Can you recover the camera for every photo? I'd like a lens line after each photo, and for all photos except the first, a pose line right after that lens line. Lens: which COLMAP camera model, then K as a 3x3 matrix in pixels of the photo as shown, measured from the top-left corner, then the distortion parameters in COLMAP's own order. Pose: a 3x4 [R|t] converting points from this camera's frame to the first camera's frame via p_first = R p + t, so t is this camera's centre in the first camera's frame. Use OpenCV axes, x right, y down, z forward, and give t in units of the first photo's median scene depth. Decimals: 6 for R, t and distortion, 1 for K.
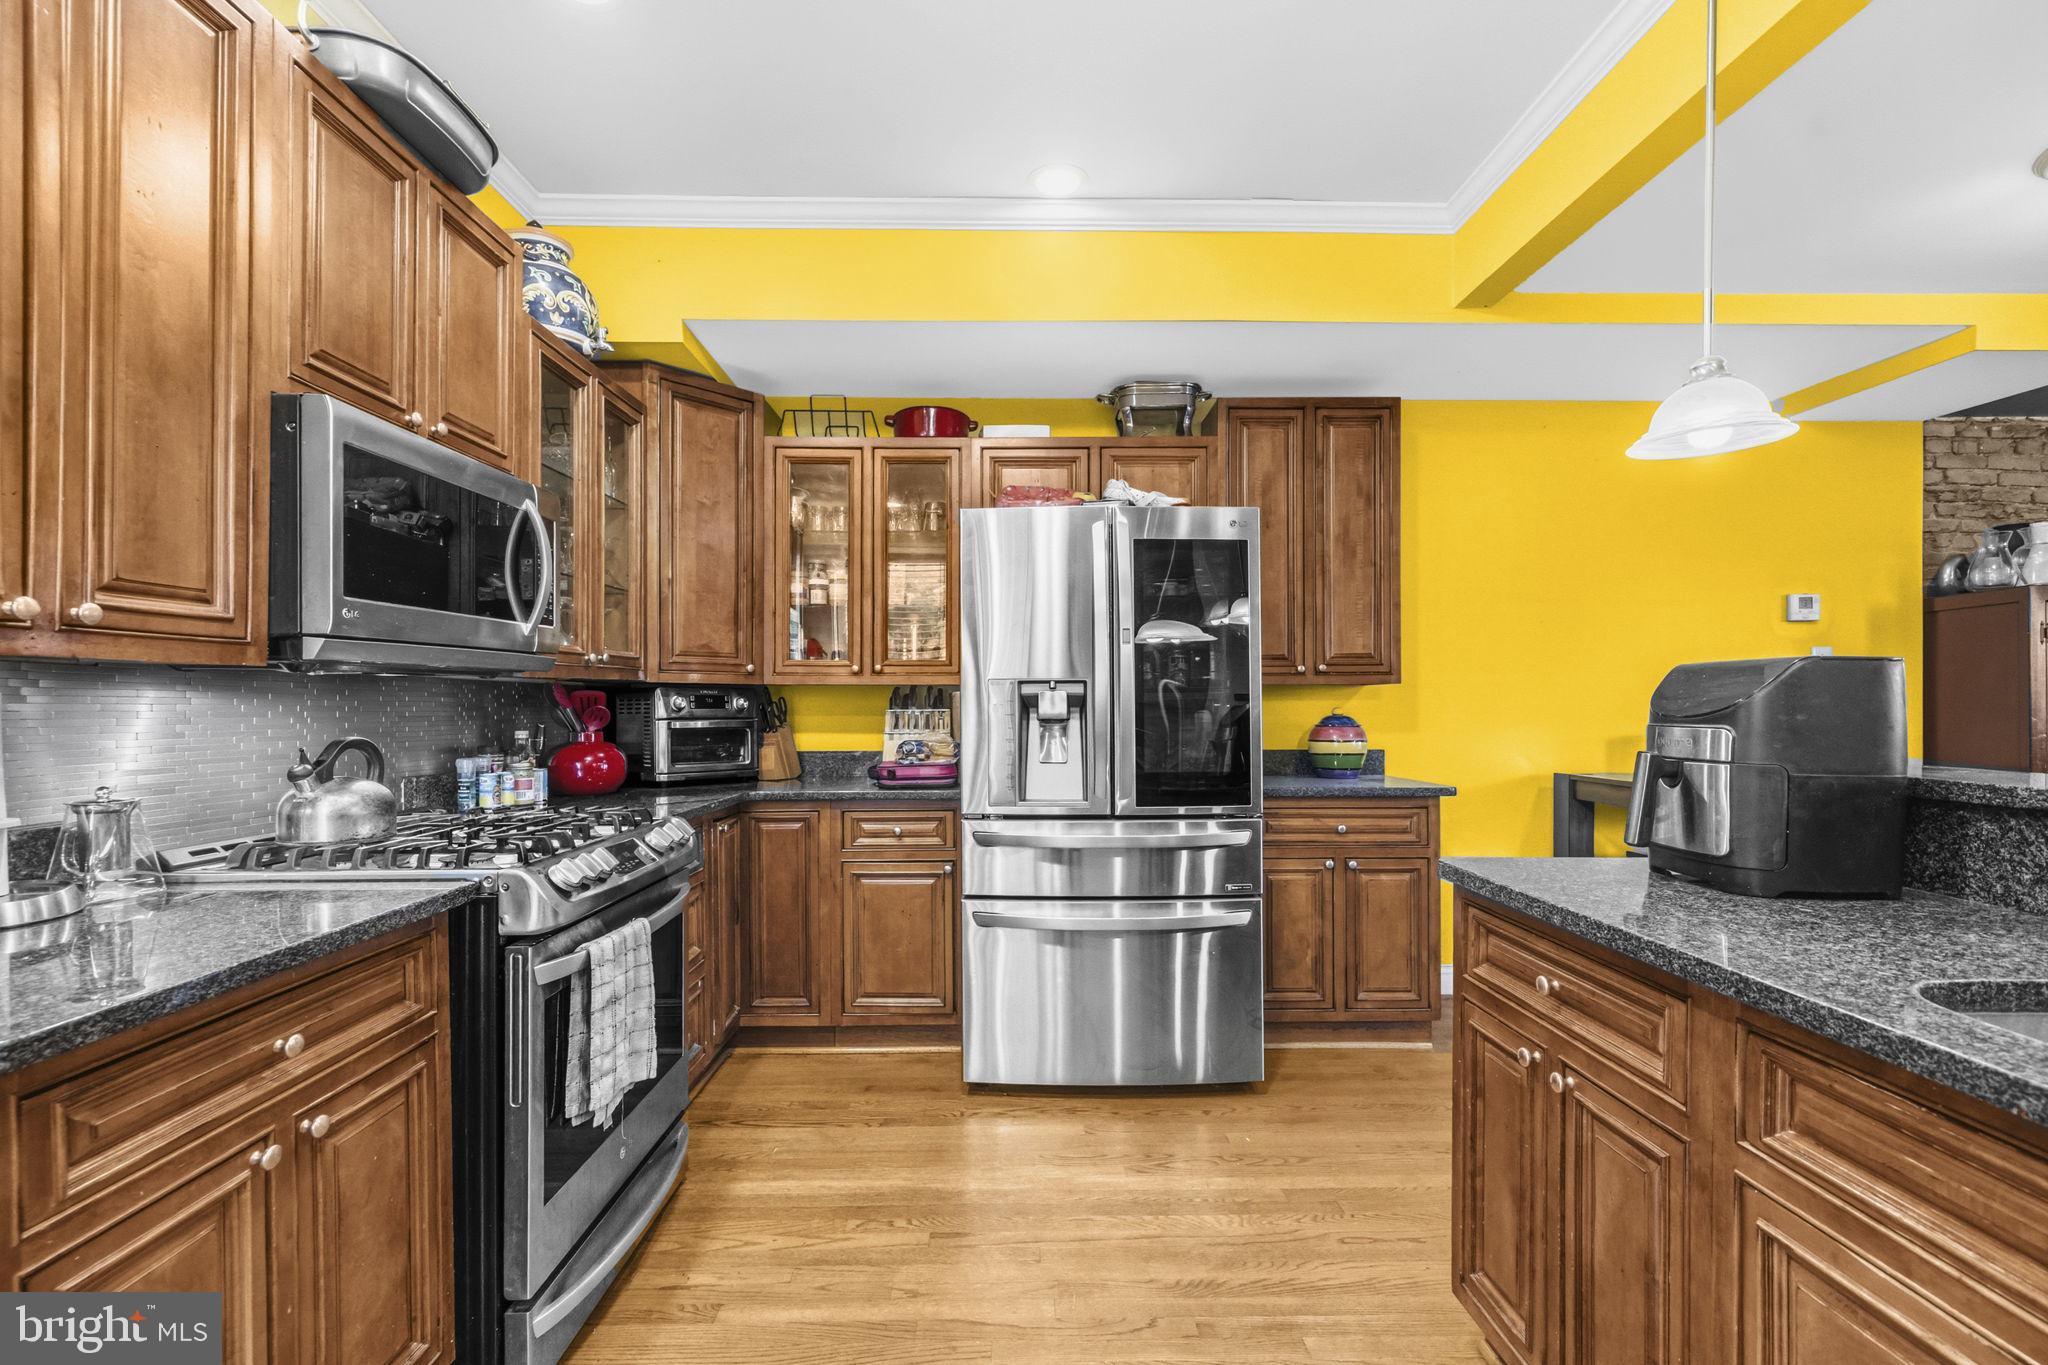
lens RADIAL K [[962.8, 0, 1024.0], [0, 962.8, 682.5], [0, 0, 1]] dist [0.000319, -0.000327]
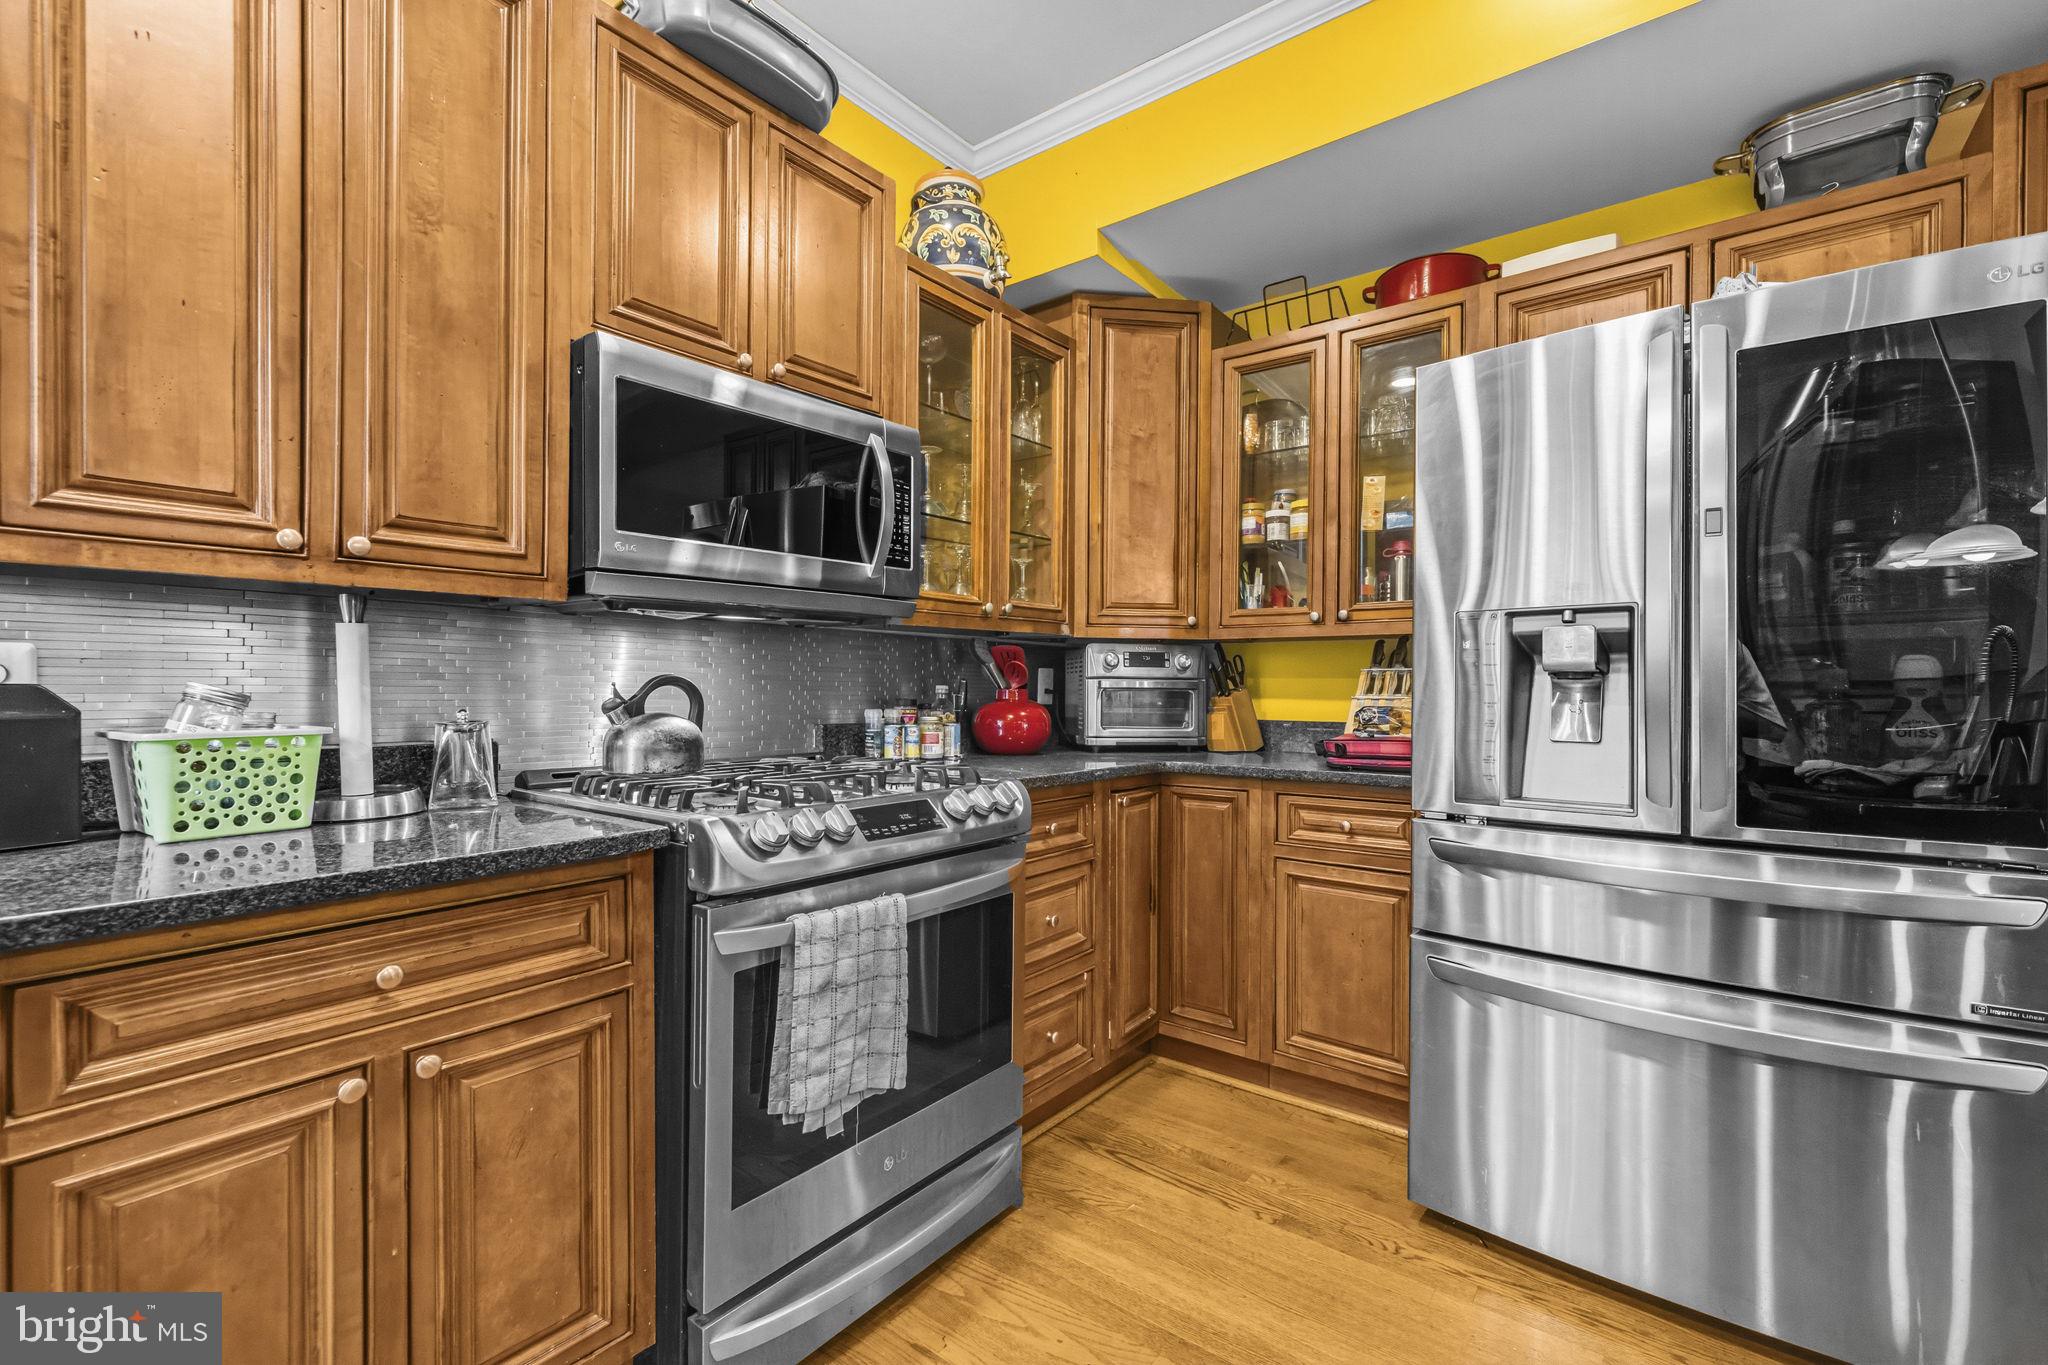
lens RADIAL K [[888.2, 0, 1024.0], [0, 888.2, 682.5], [0, 0, 1]] dist [0.000929, 0.000303]
pose [[0.767992, 0.000674, -0.640459, 0.126857], [0.005552, 0.999955, 0.007710, 0.038616], [0.640436, -0.009477, 0.767953, 0.331873]]
